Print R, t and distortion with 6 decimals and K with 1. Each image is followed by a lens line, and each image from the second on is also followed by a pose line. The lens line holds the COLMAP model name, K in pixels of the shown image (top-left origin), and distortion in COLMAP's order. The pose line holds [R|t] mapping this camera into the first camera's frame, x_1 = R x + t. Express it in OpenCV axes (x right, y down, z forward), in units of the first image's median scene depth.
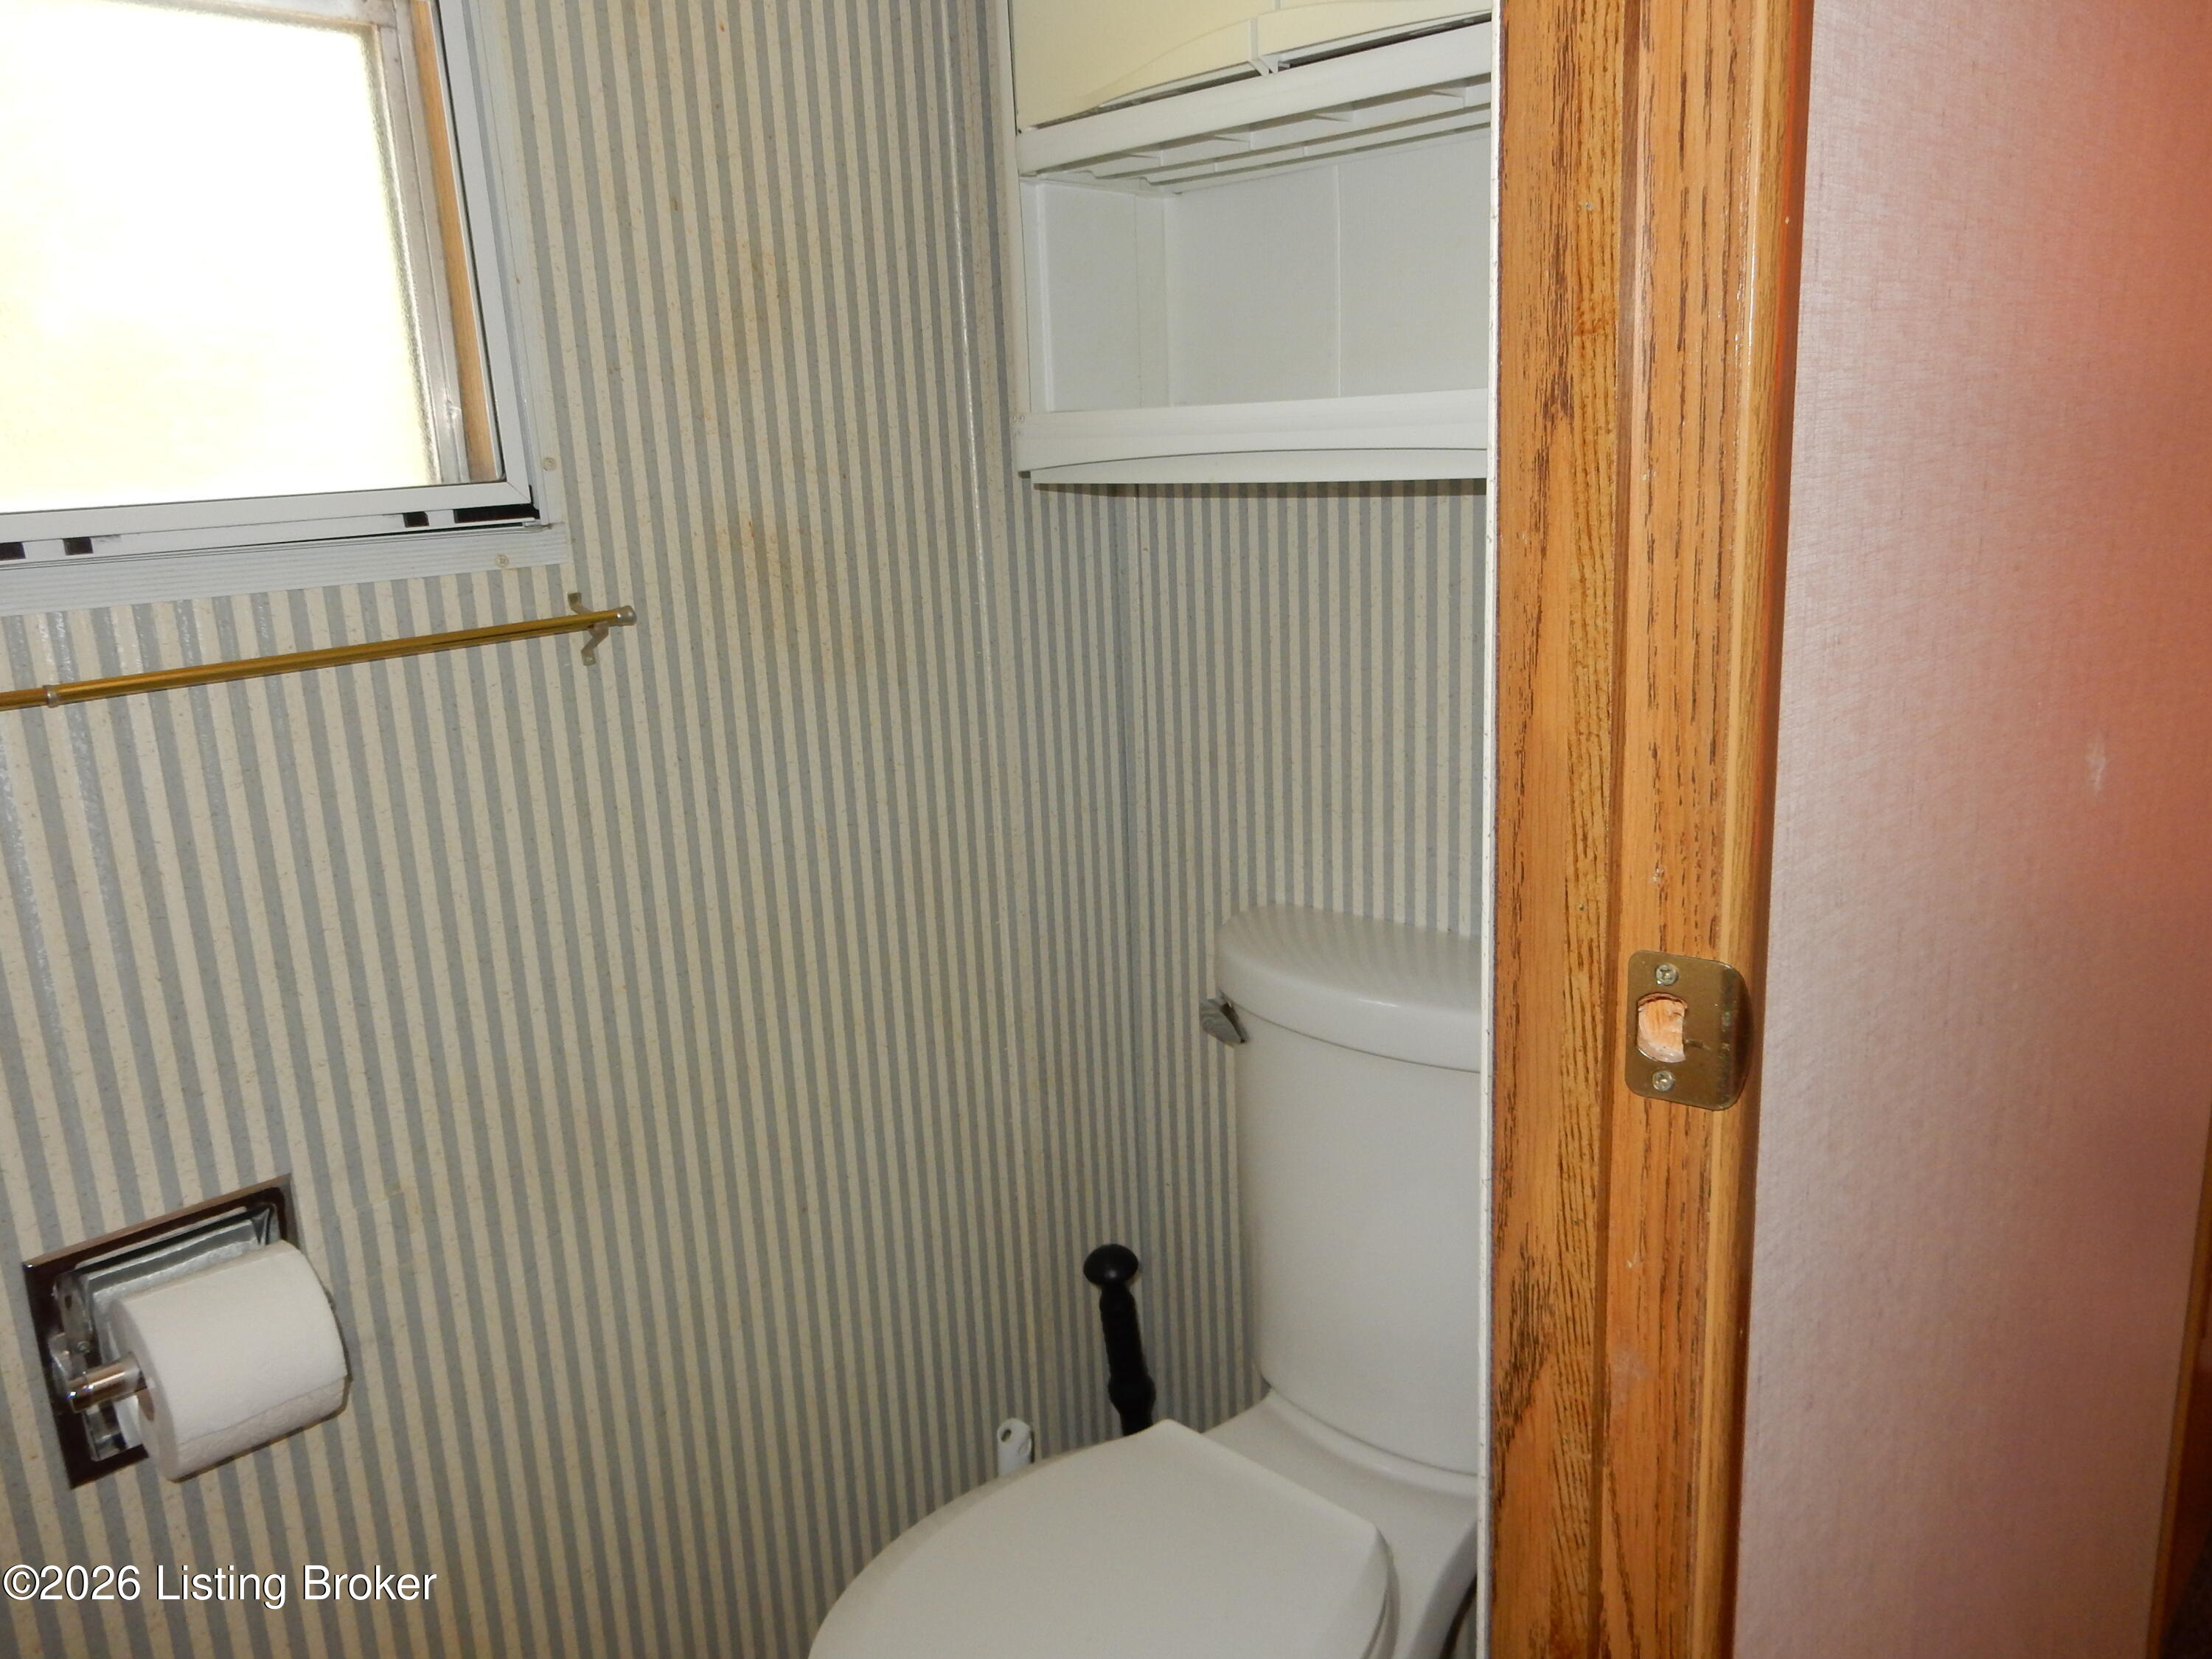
lens RADIAL K [[1627.6, 0, 1103.9], [0, 1627.6, 830.3], [0, 0, 1]] dist [-0.004432, 0.004043]
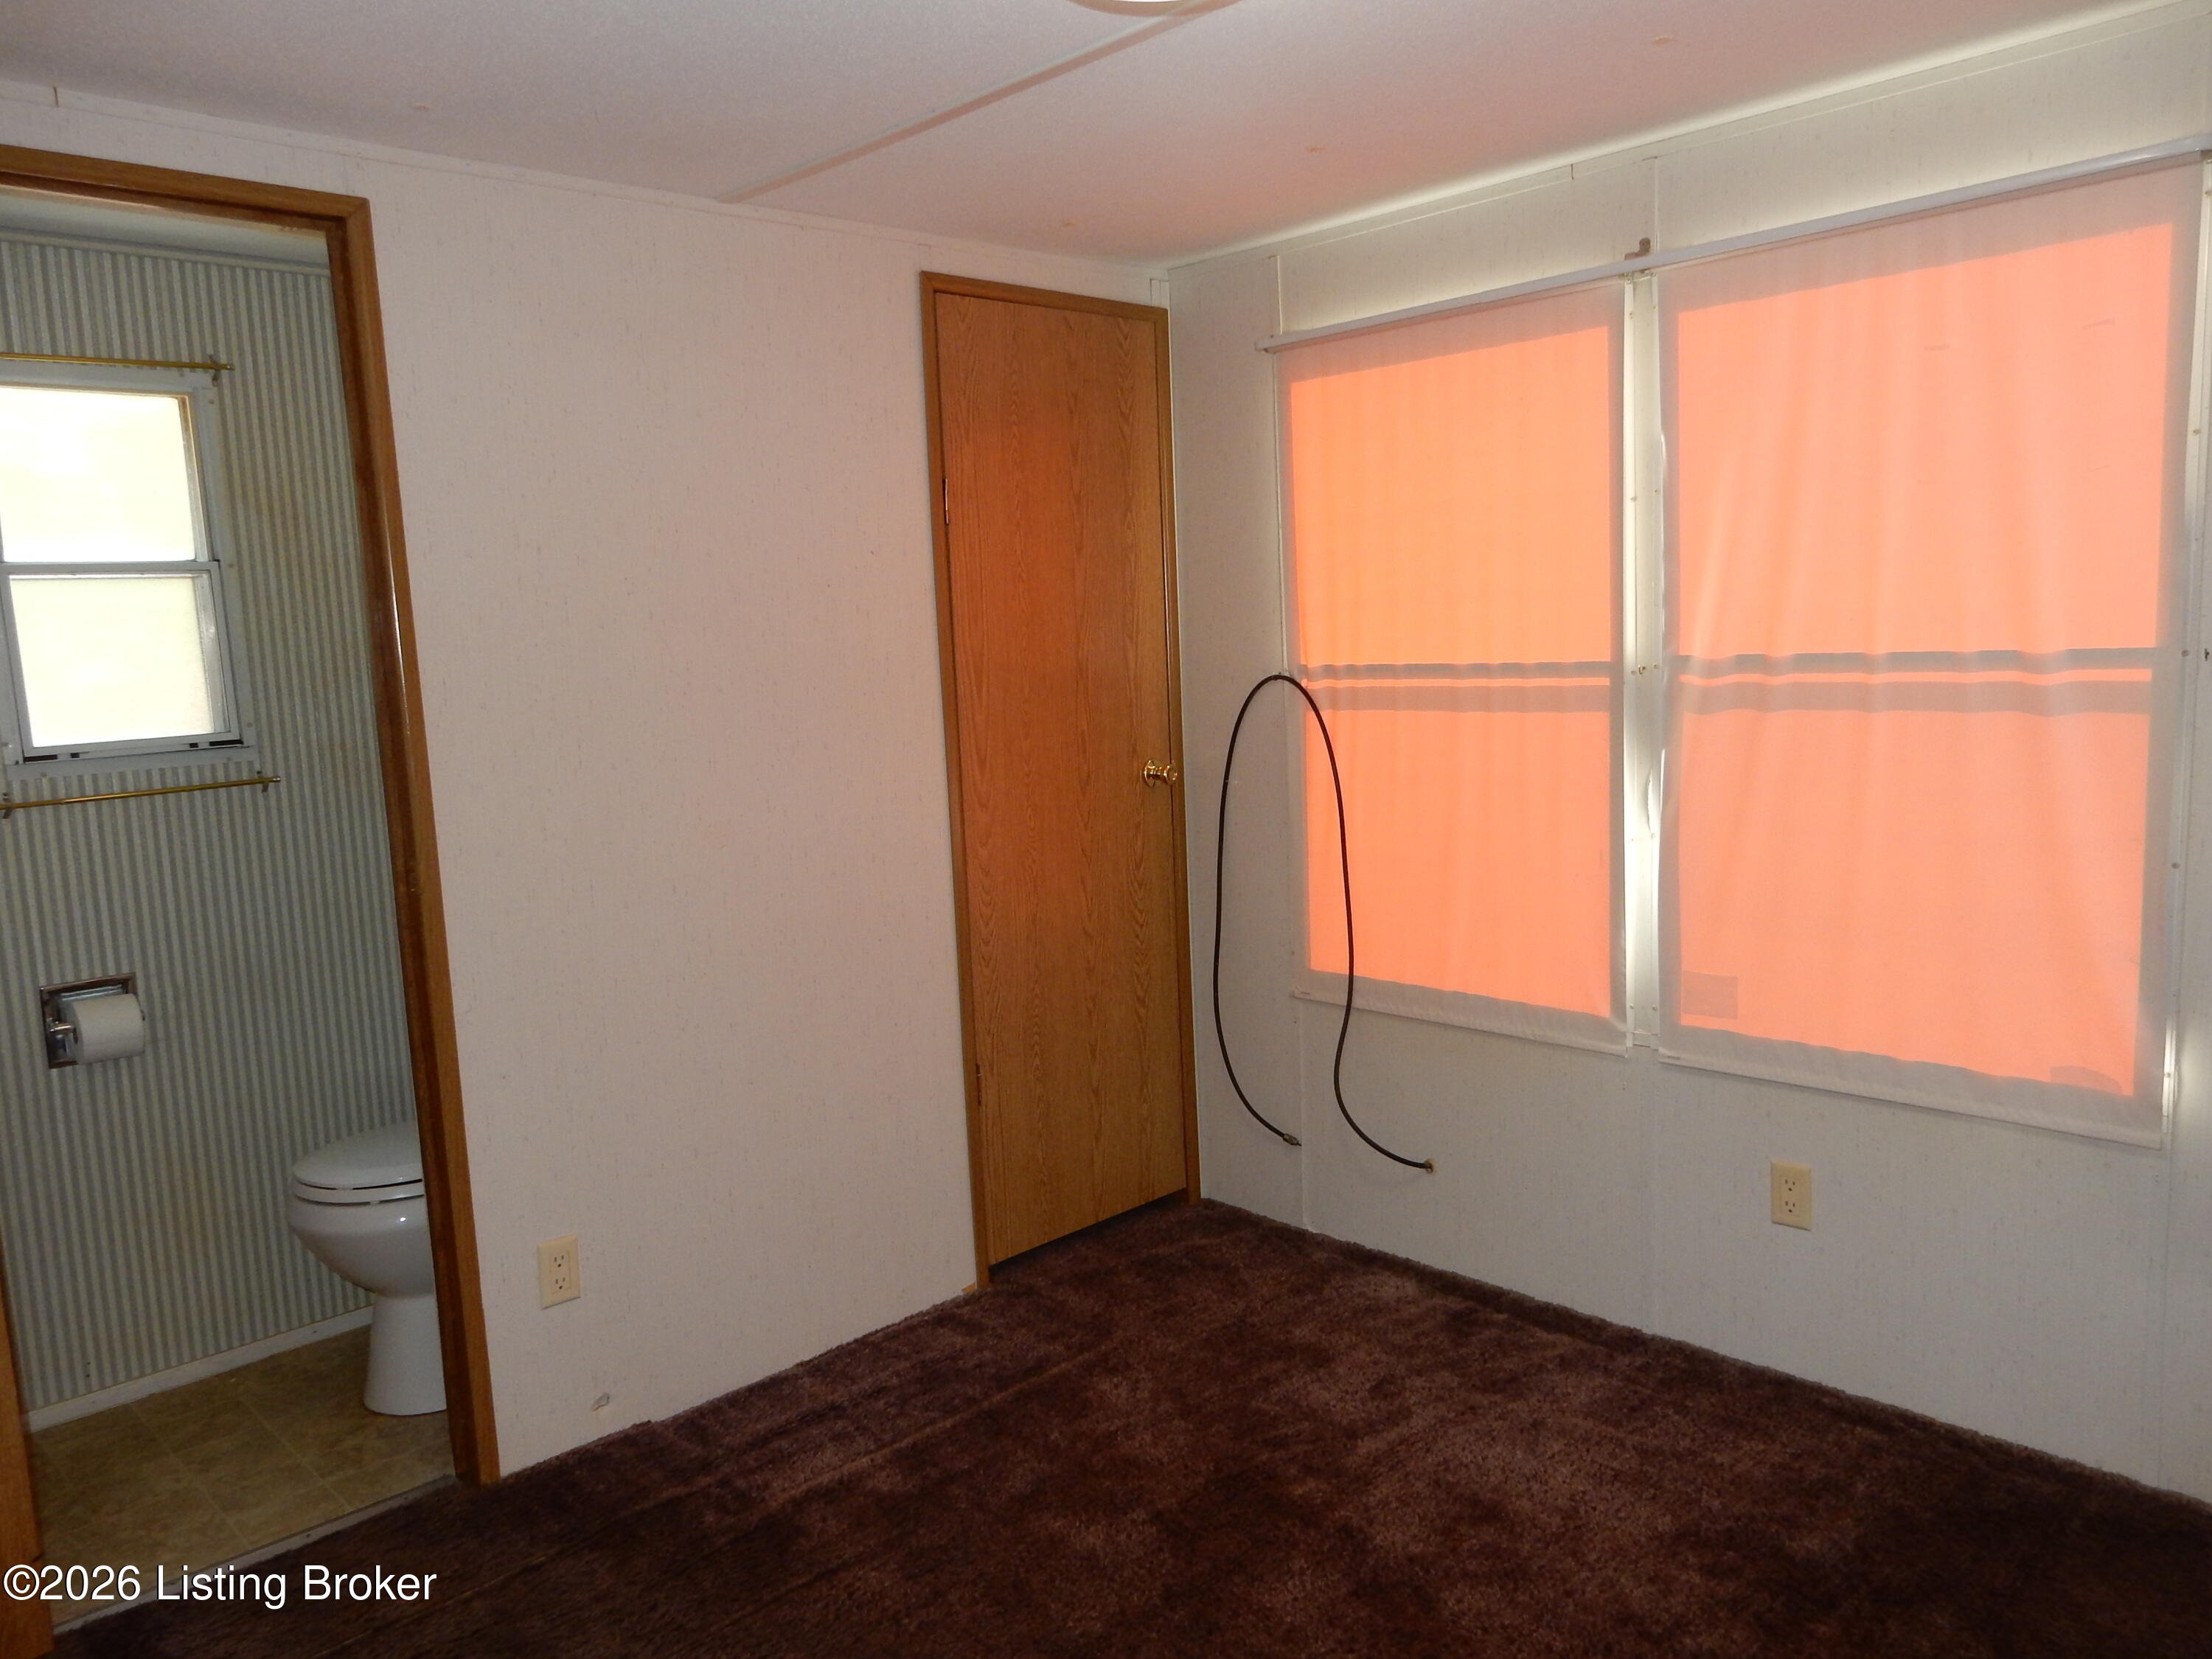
lens RADIAL K [[1627.6, 0, 1108.3], [0, 1627.6, 825.2], [0, 0, 1]] dist [-0.004432, 0.004043]
pose [[0.999470, 0.008378, -0.031463, 1.344294], [-0.011729, 0.994094, -0.107884, 0.252488], [0.030373, 0.108196, 0.993665, -1.880133]]
